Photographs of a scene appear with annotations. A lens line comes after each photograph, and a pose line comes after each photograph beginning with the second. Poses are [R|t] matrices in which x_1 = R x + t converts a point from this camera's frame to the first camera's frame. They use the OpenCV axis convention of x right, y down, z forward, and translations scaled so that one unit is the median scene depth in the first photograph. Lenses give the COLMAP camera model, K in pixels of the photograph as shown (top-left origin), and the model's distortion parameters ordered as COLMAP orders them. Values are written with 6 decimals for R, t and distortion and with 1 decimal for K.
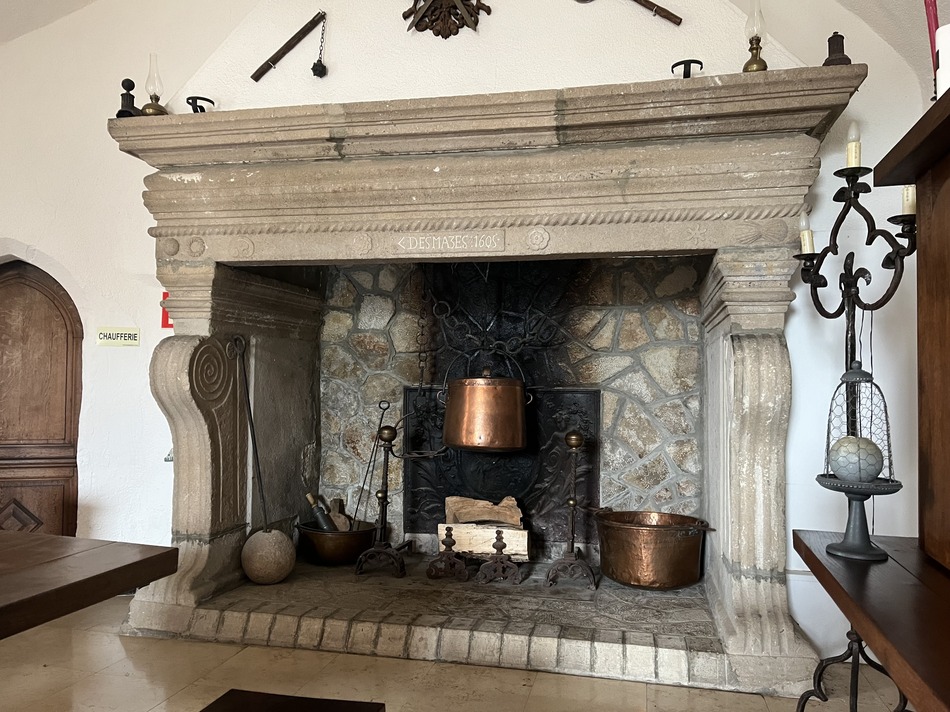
lens RADIAL K [[721.6, 0, 475.0], [0, 721.6, 356.0], [0, 0, 1]] dist [0.042543, -0.005156]
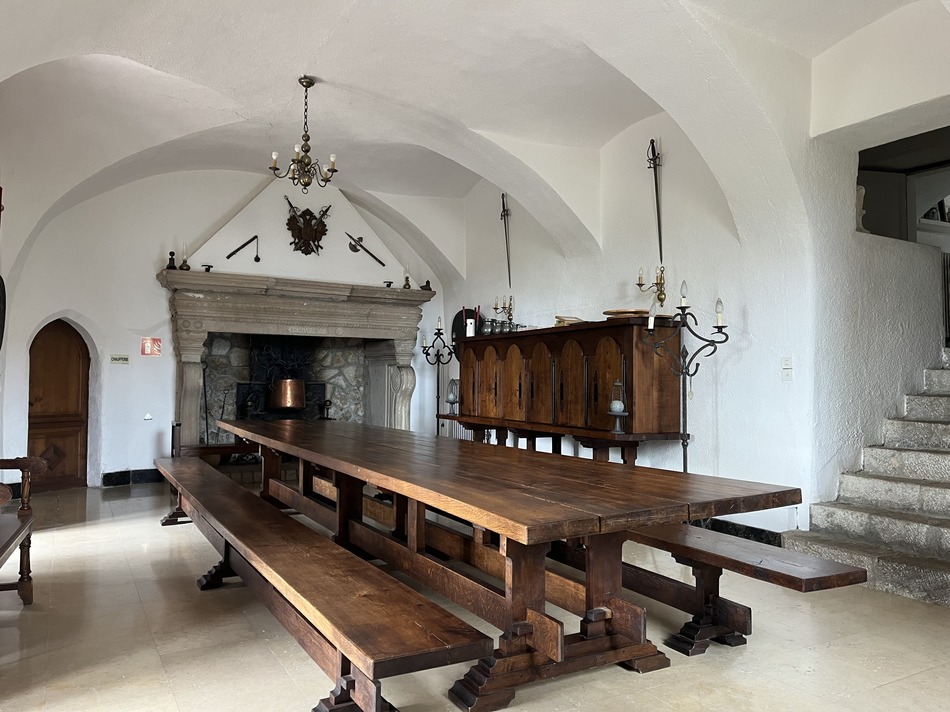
lens RADIAL K [[721.6, 0, 475.0], [0, 721.6, 356.0], [0, 0, 1]] dist [0.042543, -0.005156]
pose [[0.749711, 0.016497, 0.661560, -1.276841], [-0.025566, 0.999665, 0.004045, -0.081026], [-0.661272, -0.019946, 0.749881, -1.376006]]
